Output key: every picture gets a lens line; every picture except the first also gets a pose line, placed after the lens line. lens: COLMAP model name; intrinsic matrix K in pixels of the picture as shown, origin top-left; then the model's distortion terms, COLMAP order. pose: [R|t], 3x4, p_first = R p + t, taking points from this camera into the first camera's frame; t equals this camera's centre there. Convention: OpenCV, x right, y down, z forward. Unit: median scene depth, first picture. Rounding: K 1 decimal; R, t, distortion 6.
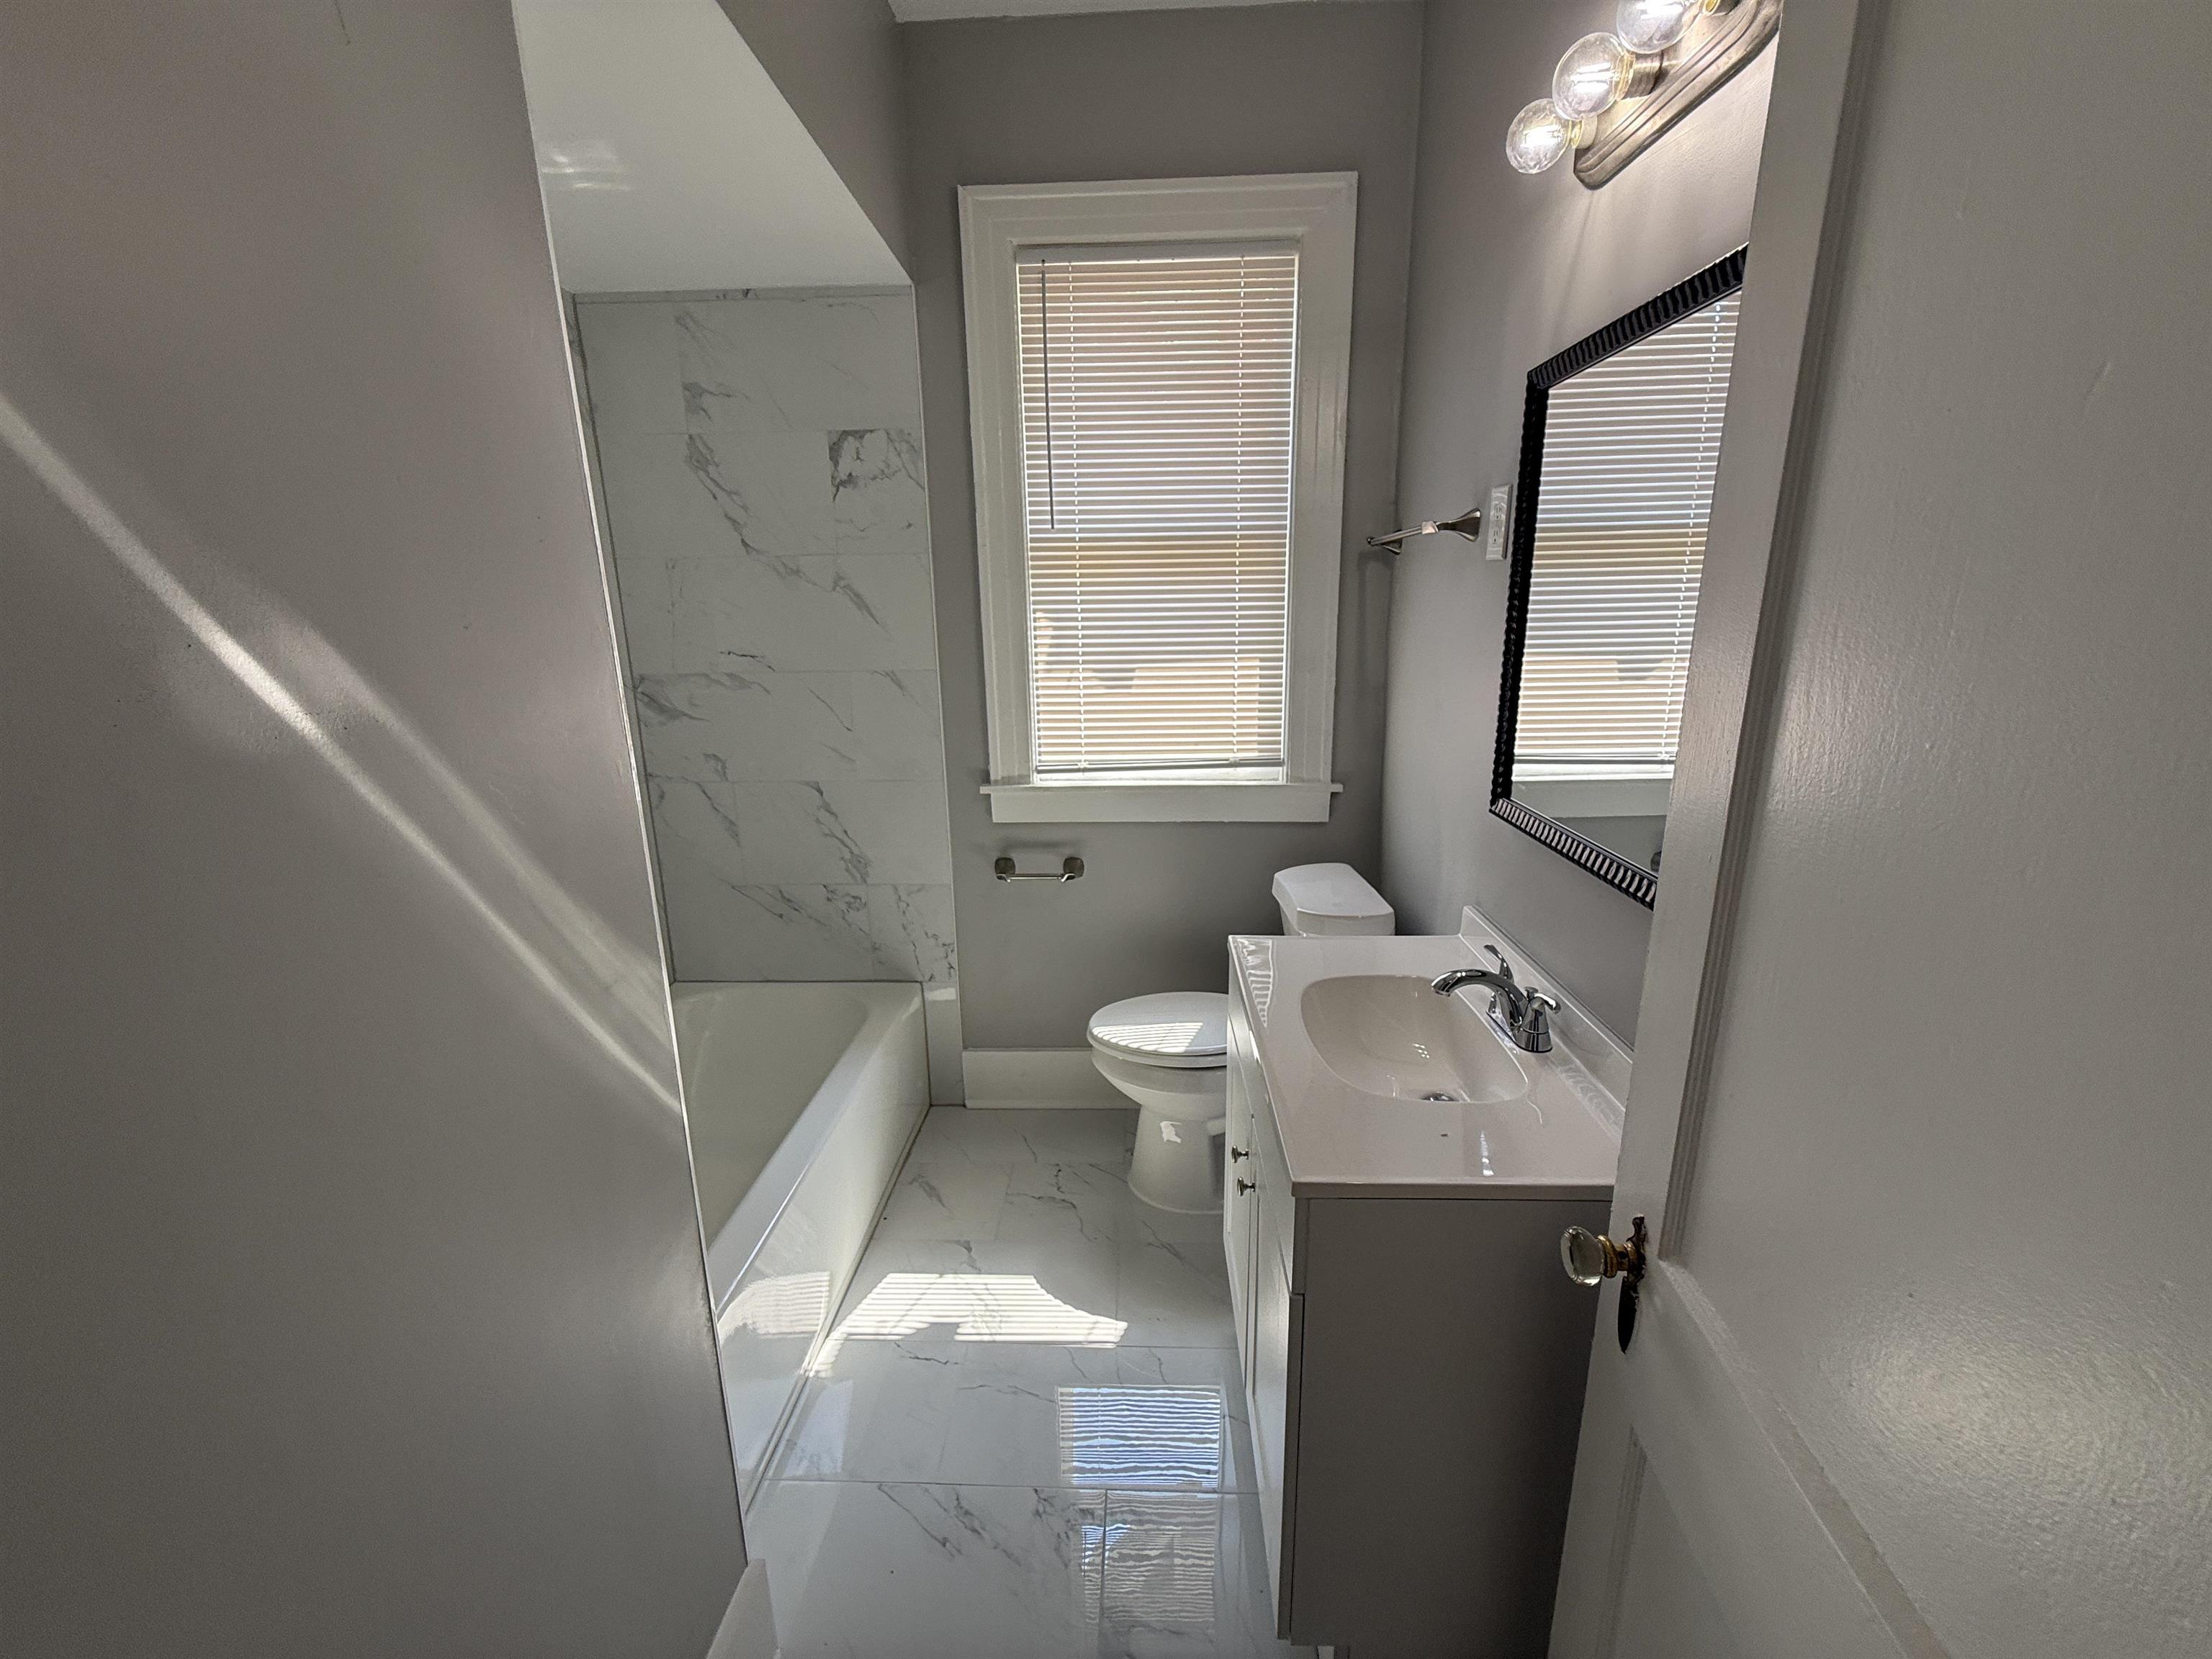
lens RADIAL K [[883.8, 0, 1111.3], [0, 883.8, 824.6], [0, 0, 1]] dist [-0.001239, 0.001367]
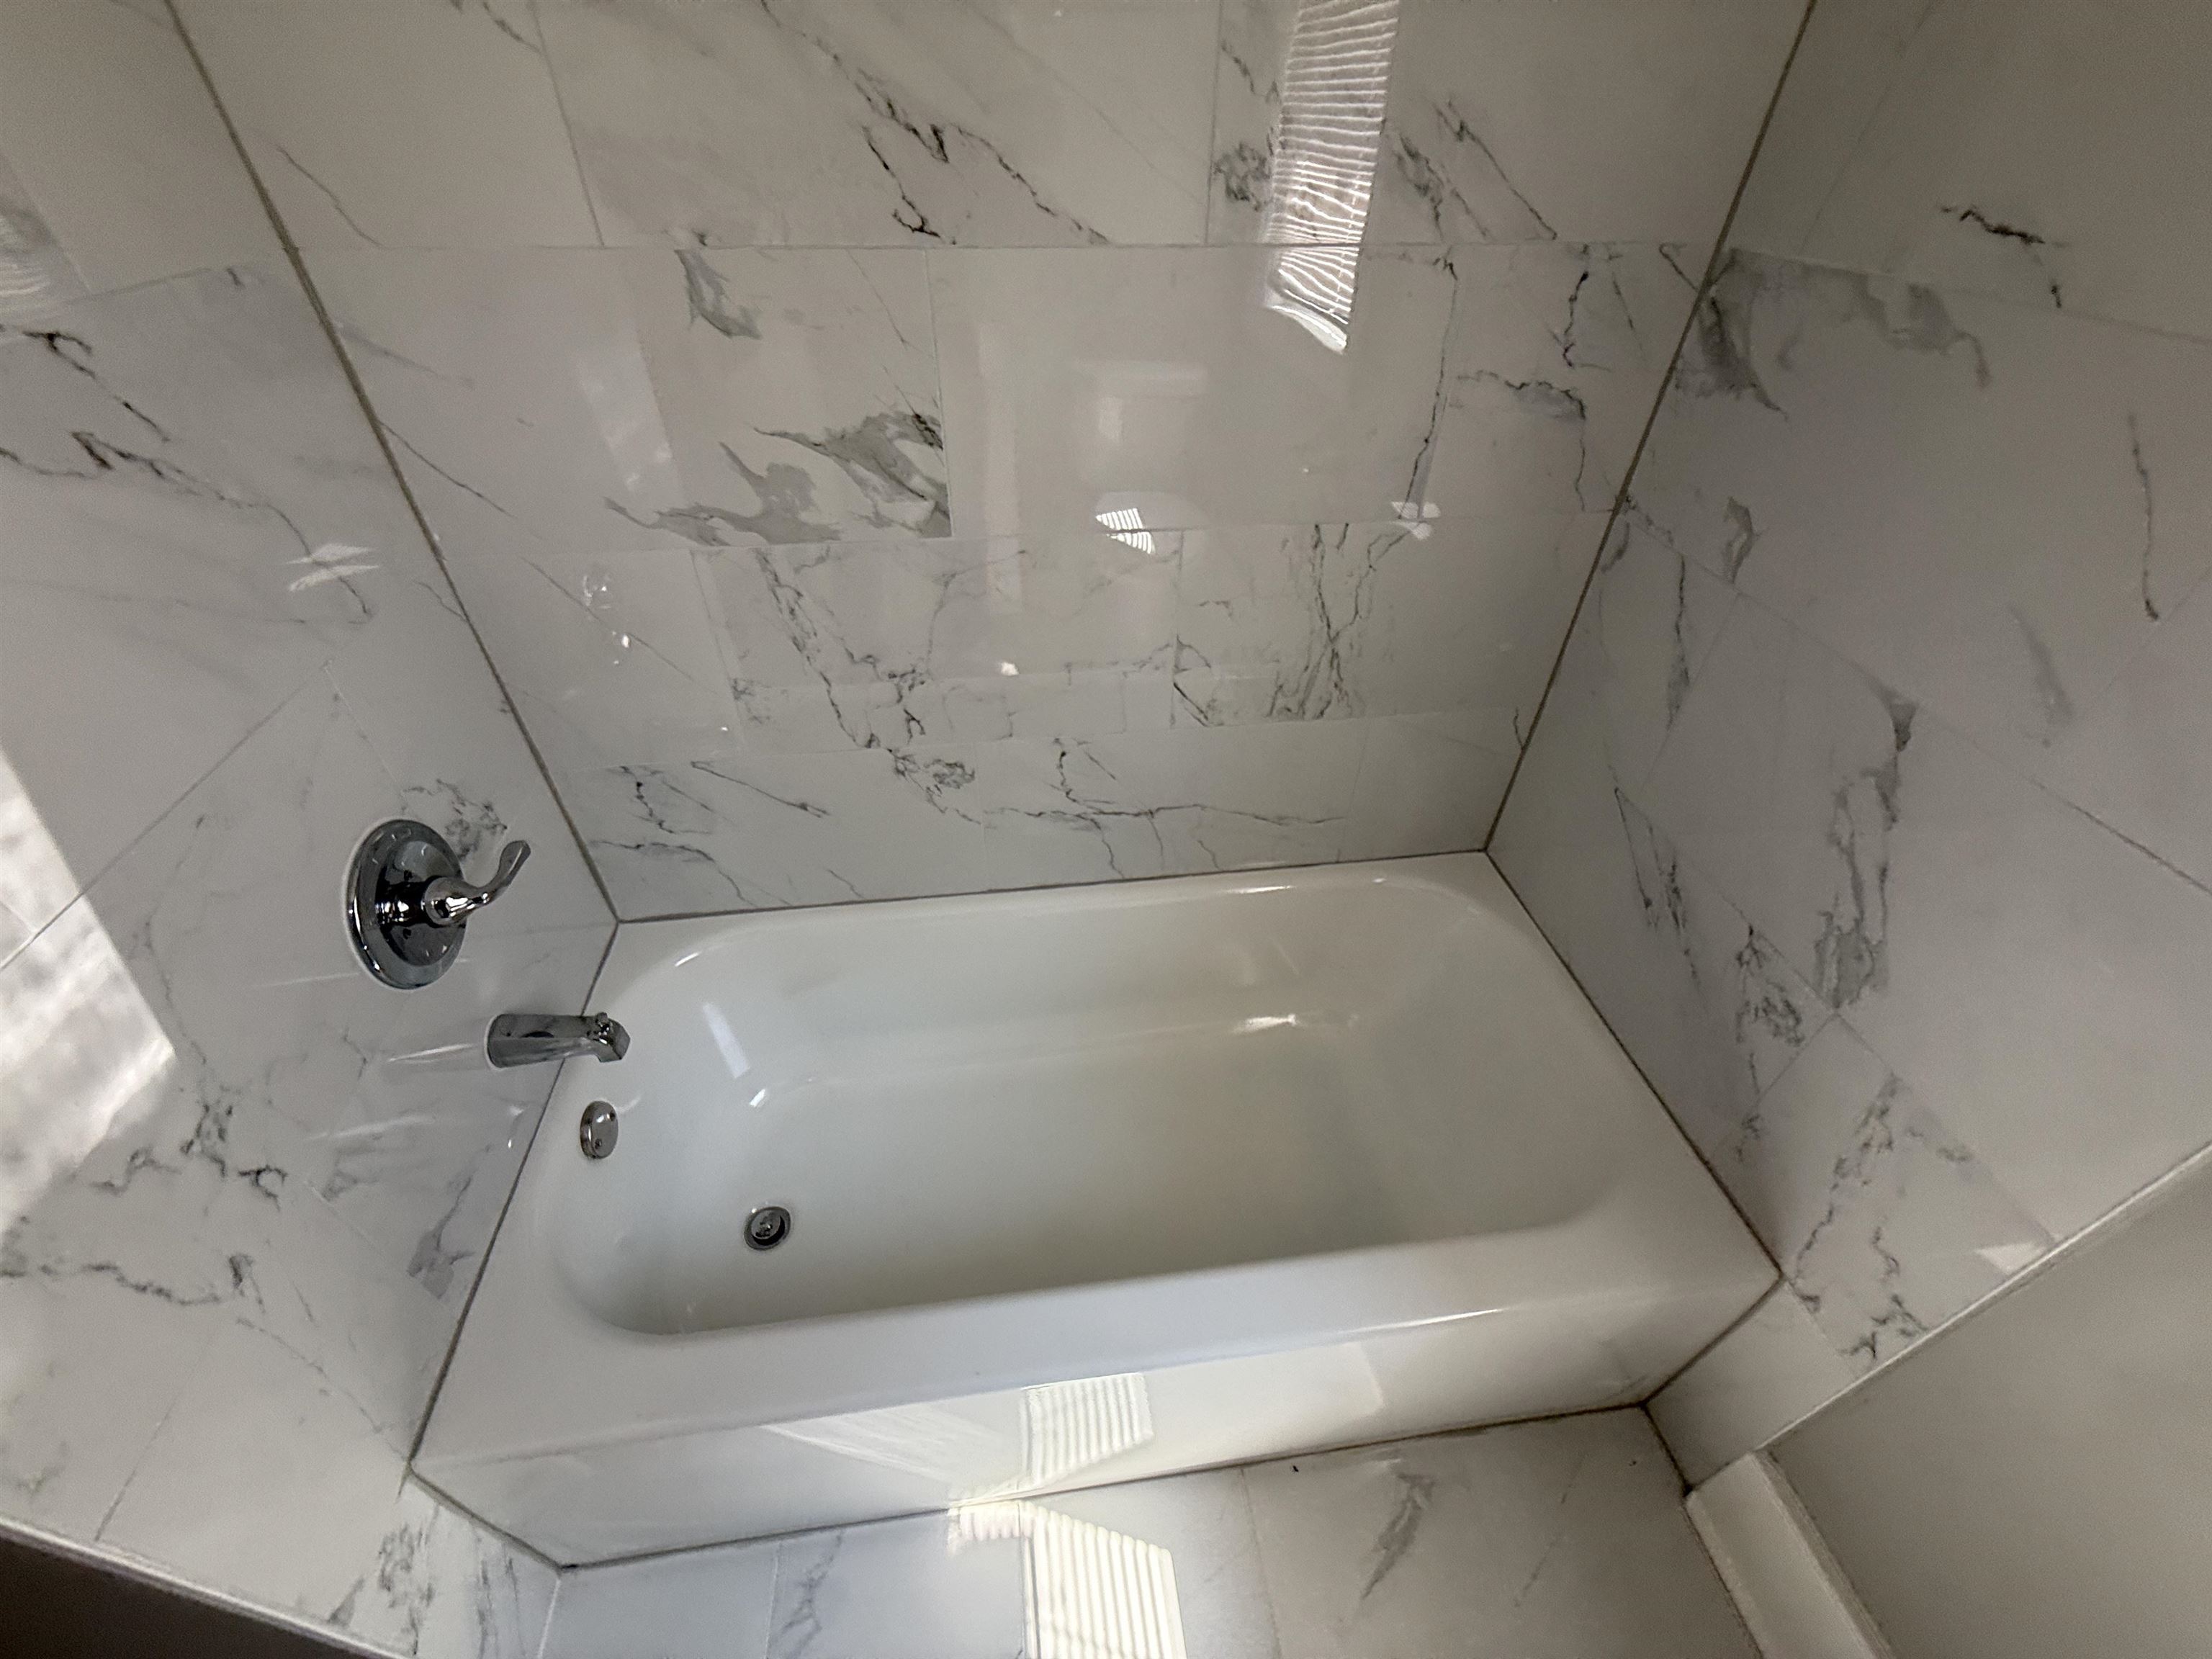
lens RADIAL K [[883.8, 0, 1104.2], [0, 883.8, 829.4], [0, 0, 1]] dist [-0.001239, 0.001367]
pose [[0.172270, 0.643599, -0.745724, -0.108990], [-0.239819, 0.761666, 0.601957, -0.139758], [0.955411, 0.075140, 0.285560, 0.619993]]
